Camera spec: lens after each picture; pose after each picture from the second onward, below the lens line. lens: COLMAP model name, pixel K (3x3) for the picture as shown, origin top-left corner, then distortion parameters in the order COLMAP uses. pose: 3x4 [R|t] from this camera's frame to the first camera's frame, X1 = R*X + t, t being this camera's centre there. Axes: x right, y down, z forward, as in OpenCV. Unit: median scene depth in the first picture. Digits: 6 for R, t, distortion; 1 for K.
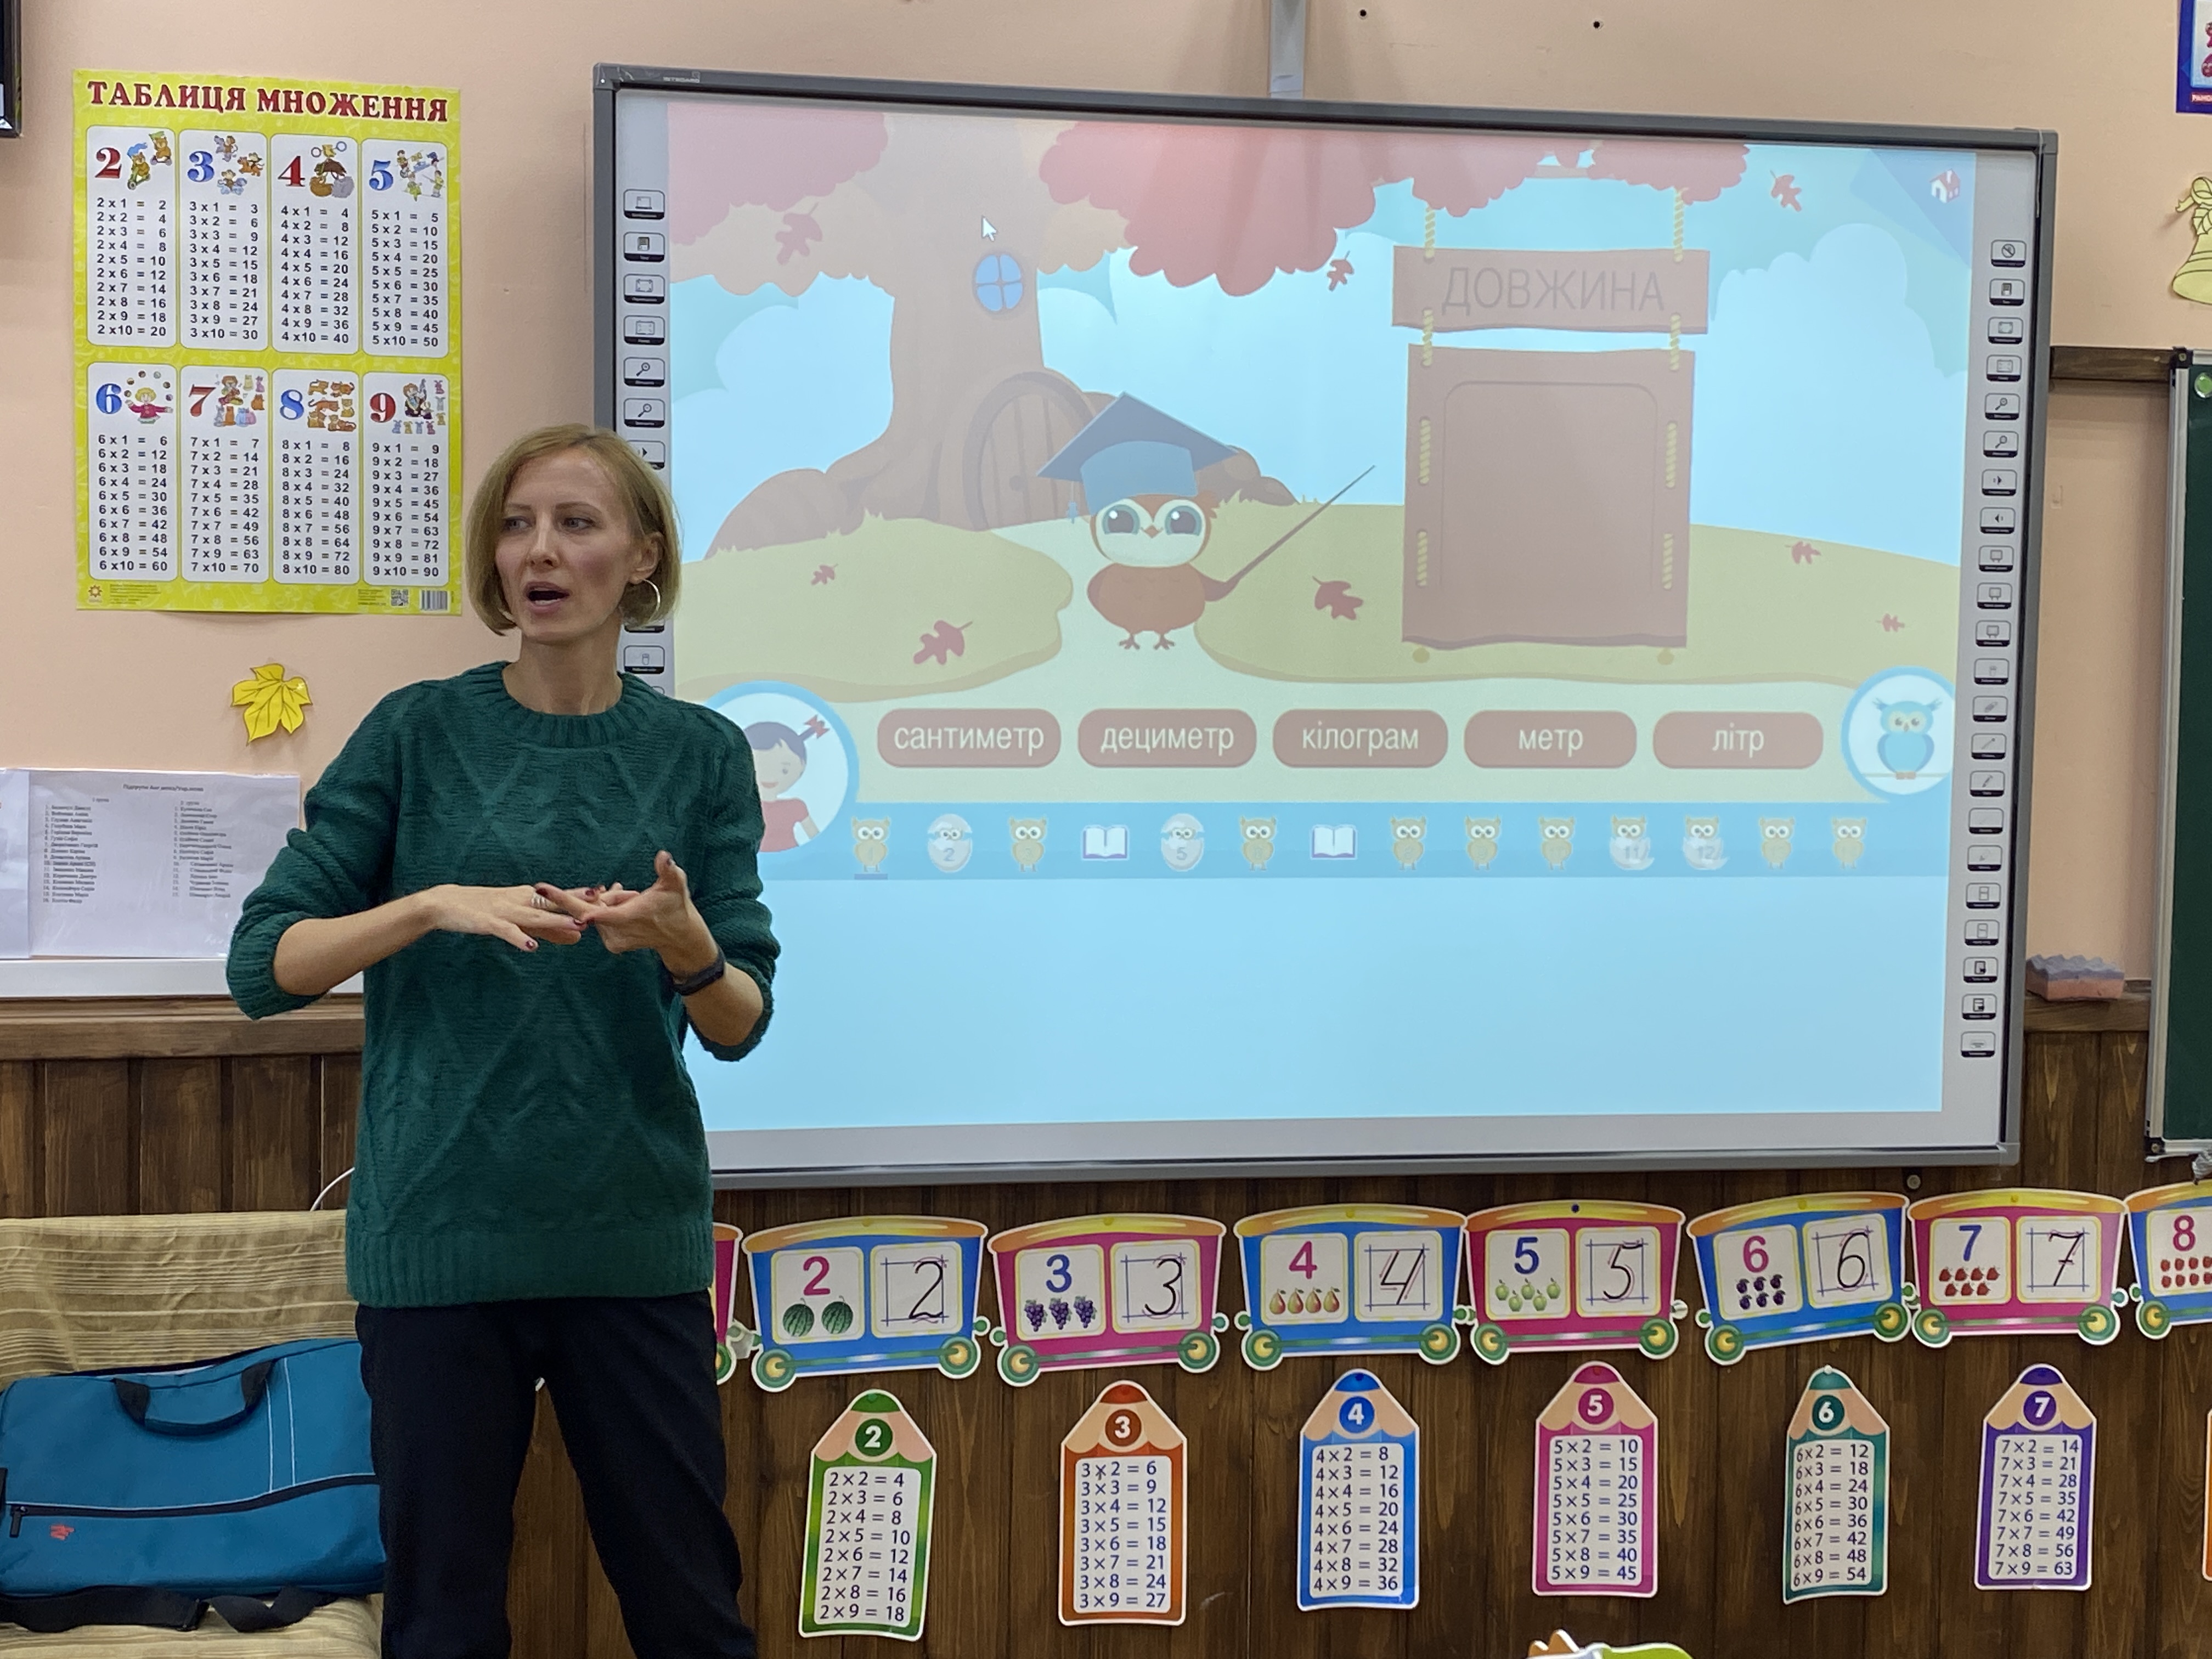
lens RADIAL K [[3048.0, 0, 1075.1], [0, 3048.0, 797.1], [0, 0, 1]] dist [0.222904, -0.816168]
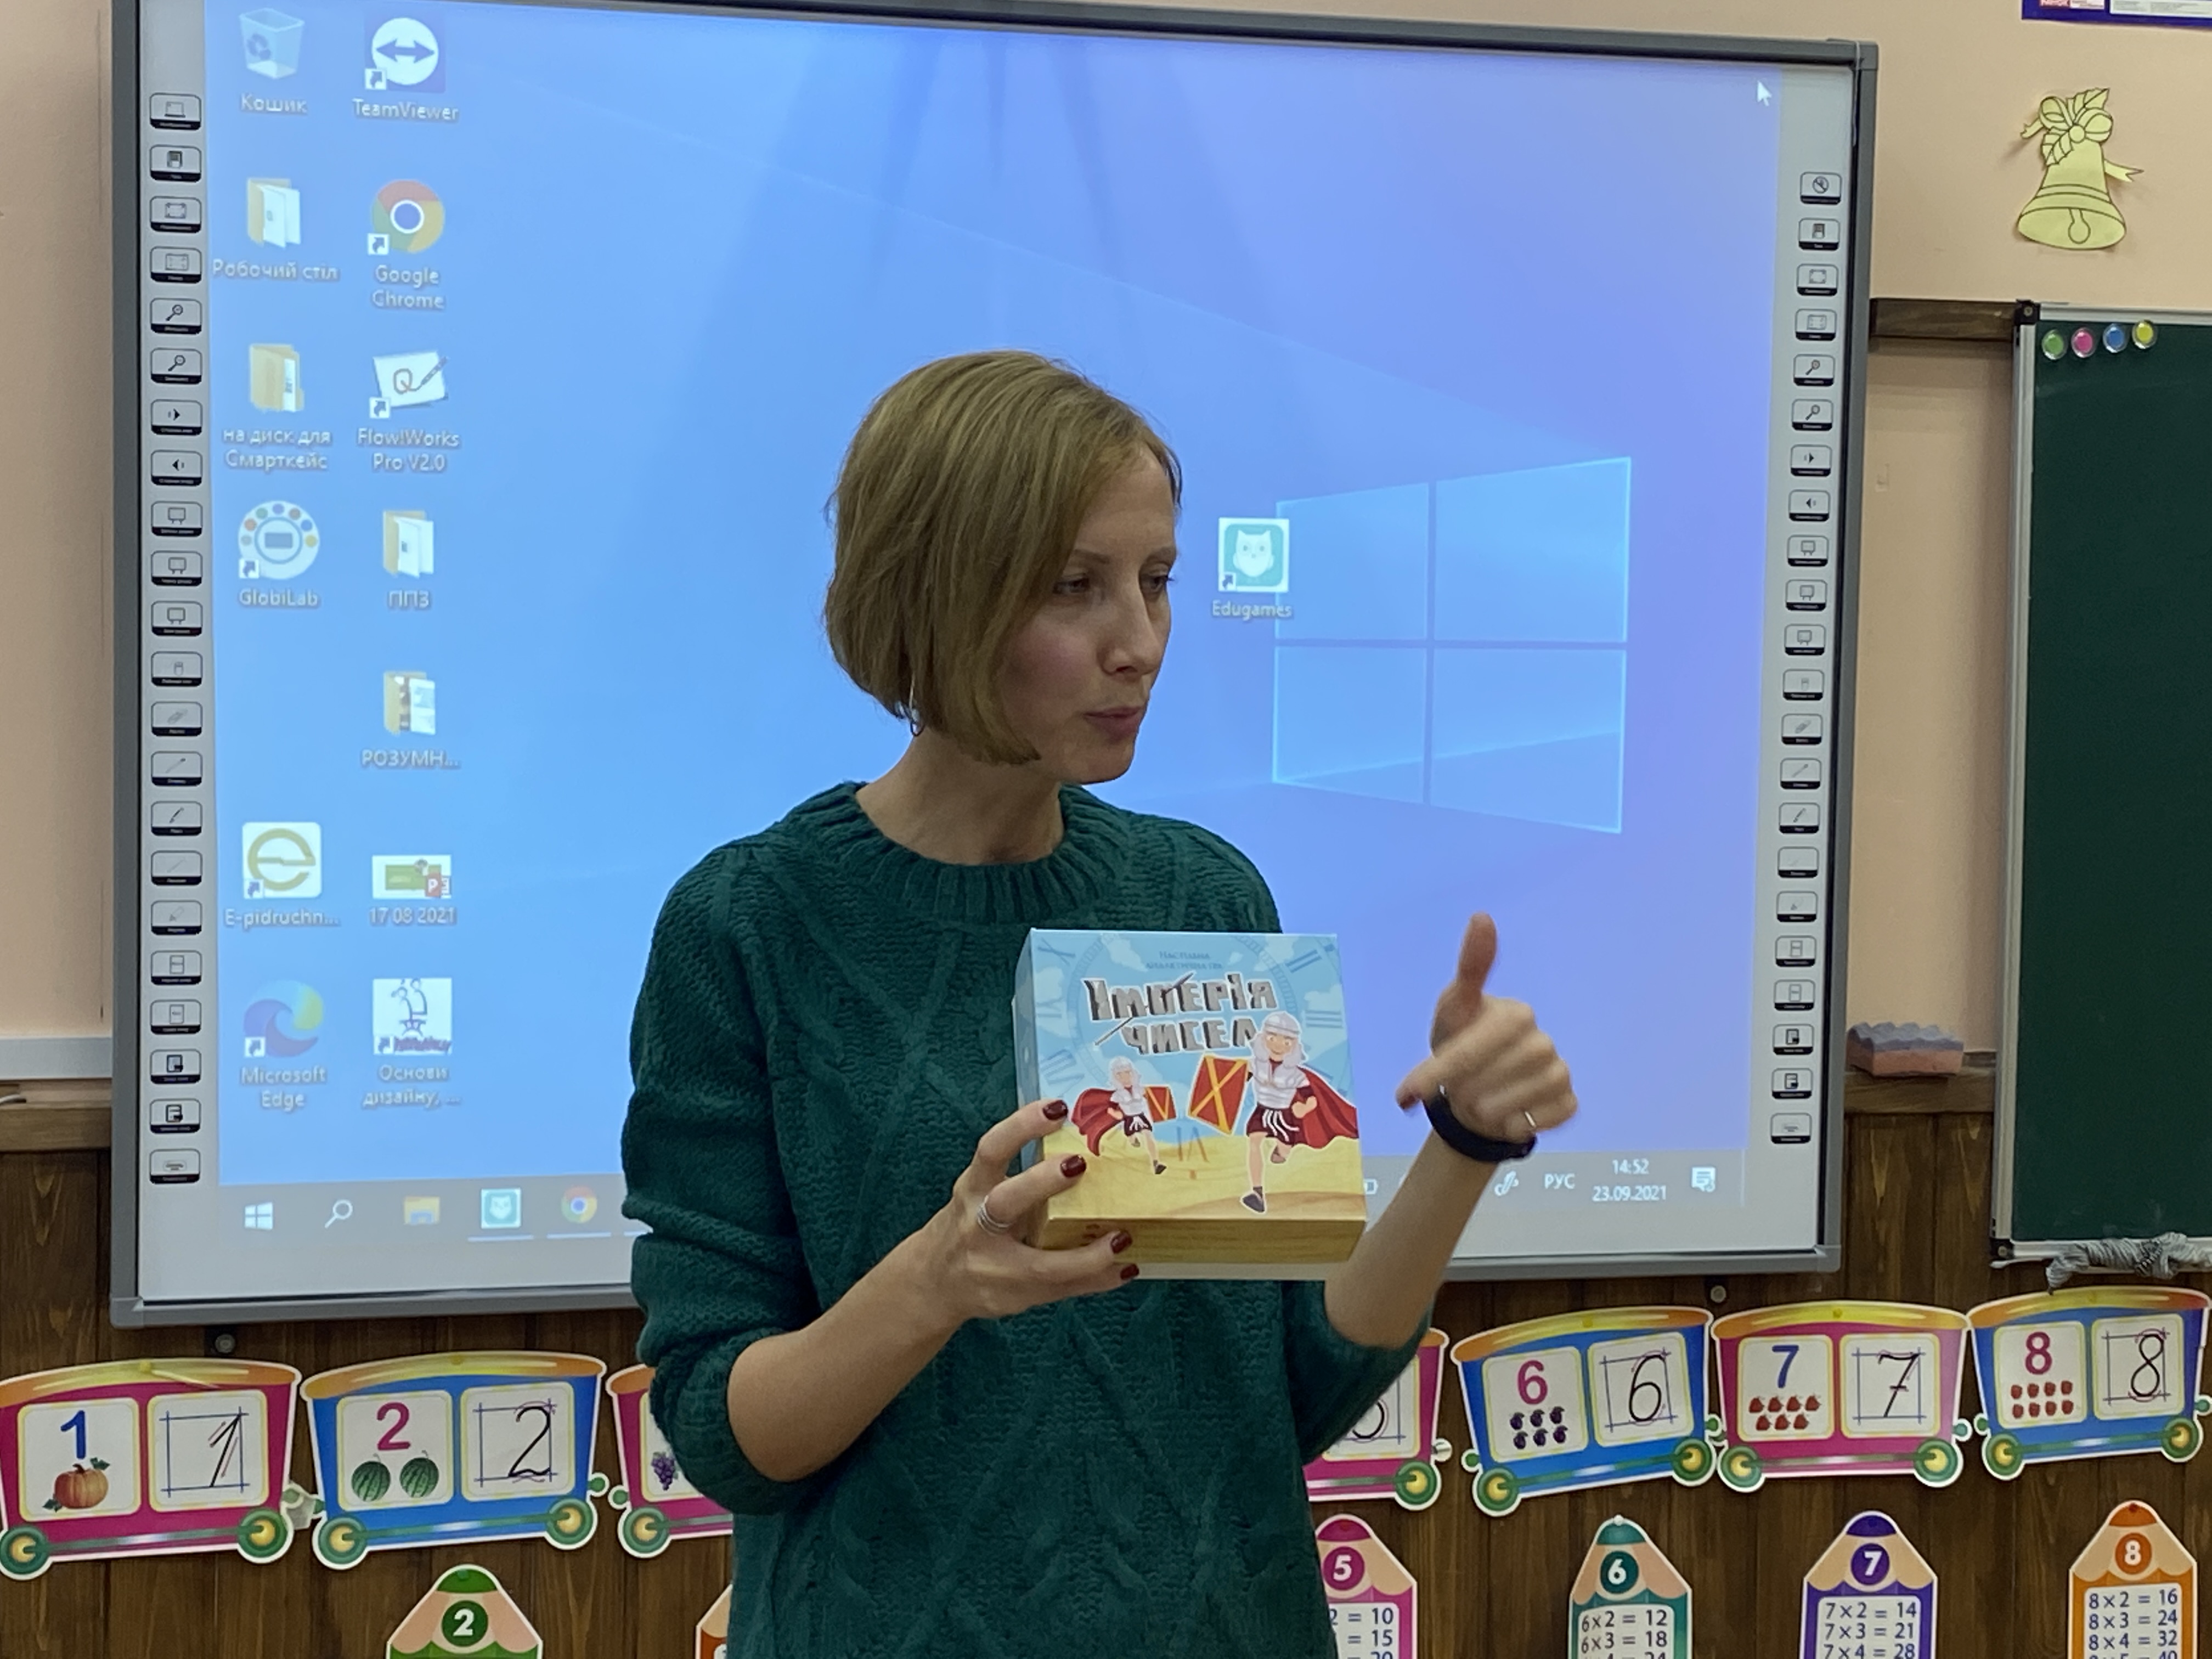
lens RADIAL K [[4079.4, 0, 1071.8], [0, 4079.4, 832.4], [0, 0, 1]] dist [0.242447, -0.952086]
pose [[0.996553, -0.003565, 0.082885, 0.005063], [0.004081, 0.999973, -0.006065, 0.005823], [-0.082861, 0.006382, 0.996541, -0.104641]]
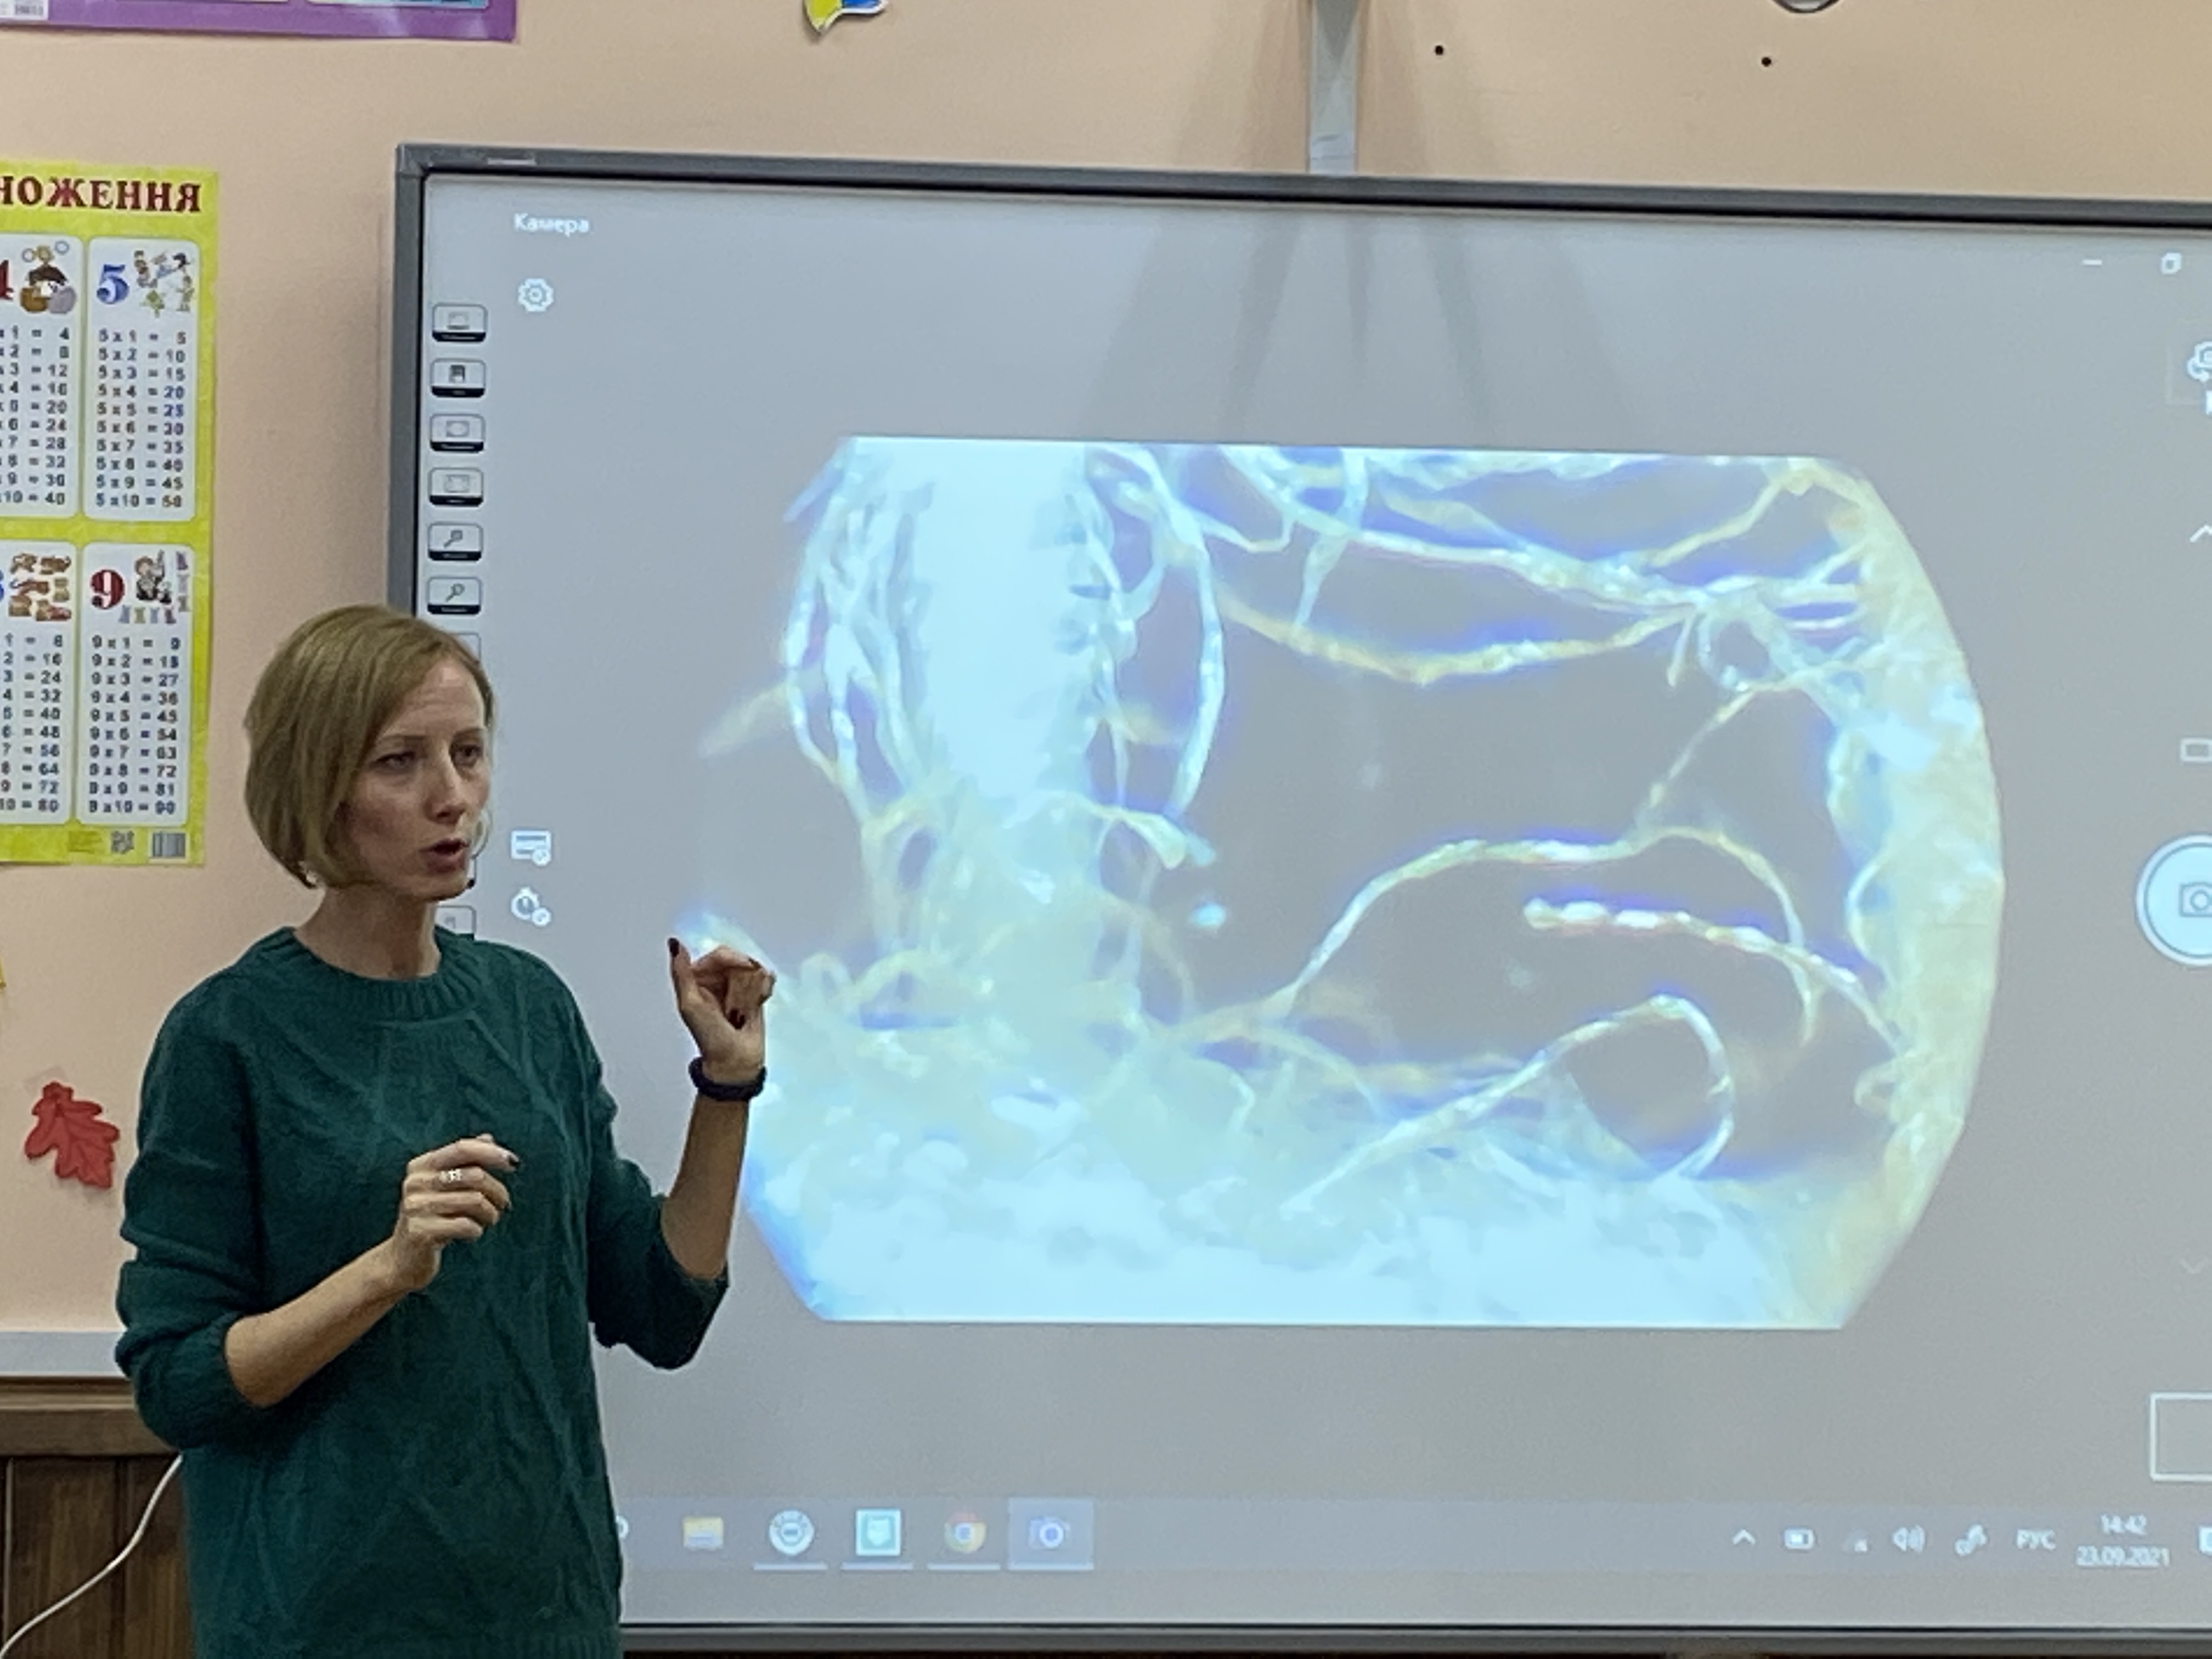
lens RADIAL K [[7138.6, 0, 1105.8], [0, 7138.6, 753.4], [0, 0, 1]] dist [0.162224, -0.300715]
pose [[0.999196, 0.002112, -0.040025, 0.084559], [-0.005481, 0.996428, -0.084265, 0.056692], [0.039704, 0.084416, 0.995639, -0.695240]]
